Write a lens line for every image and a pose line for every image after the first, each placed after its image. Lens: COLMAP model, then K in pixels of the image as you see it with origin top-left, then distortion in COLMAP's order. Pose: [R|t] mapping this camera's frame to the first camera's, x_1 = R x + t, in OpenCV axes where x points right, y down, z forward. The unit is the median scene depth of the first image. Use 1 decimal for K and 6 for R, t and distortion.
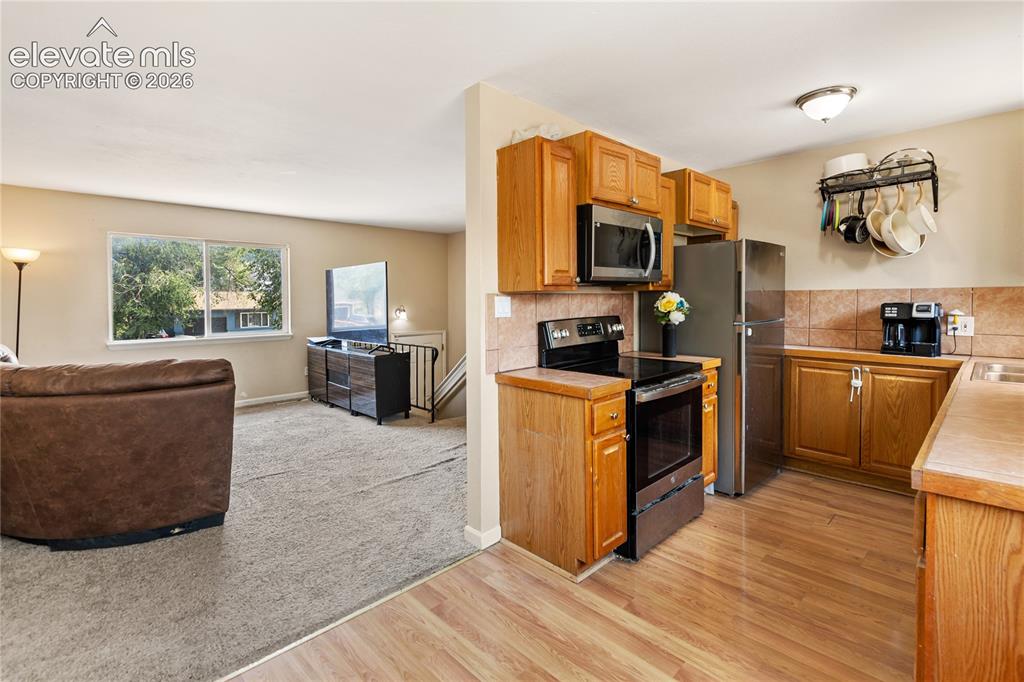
lens RADIAL K [[477.8, 0, 509.1], [0, 477.8, 294.5], [0, 0, 1]] dist [0.000888, 0.000112]
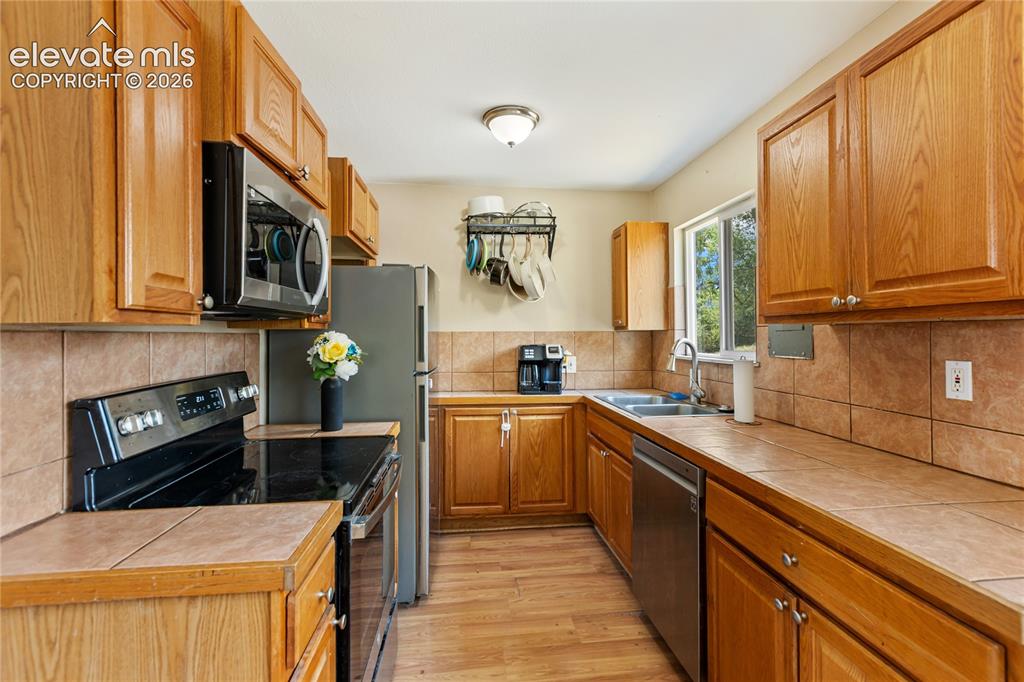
lens RADIAL K [[461.7, 0, 516.6], [0, 461.7, 331.1], [0, 0, 1]] dist [-0.000962, 0.000155]
pose [[0.605131, 0.014829, 0.795987, -0.020683], [-0.007273, 0.999888, -0.013099, 0.000513], [-0.796092, 0.002138, 0.605171, 0.413198]]
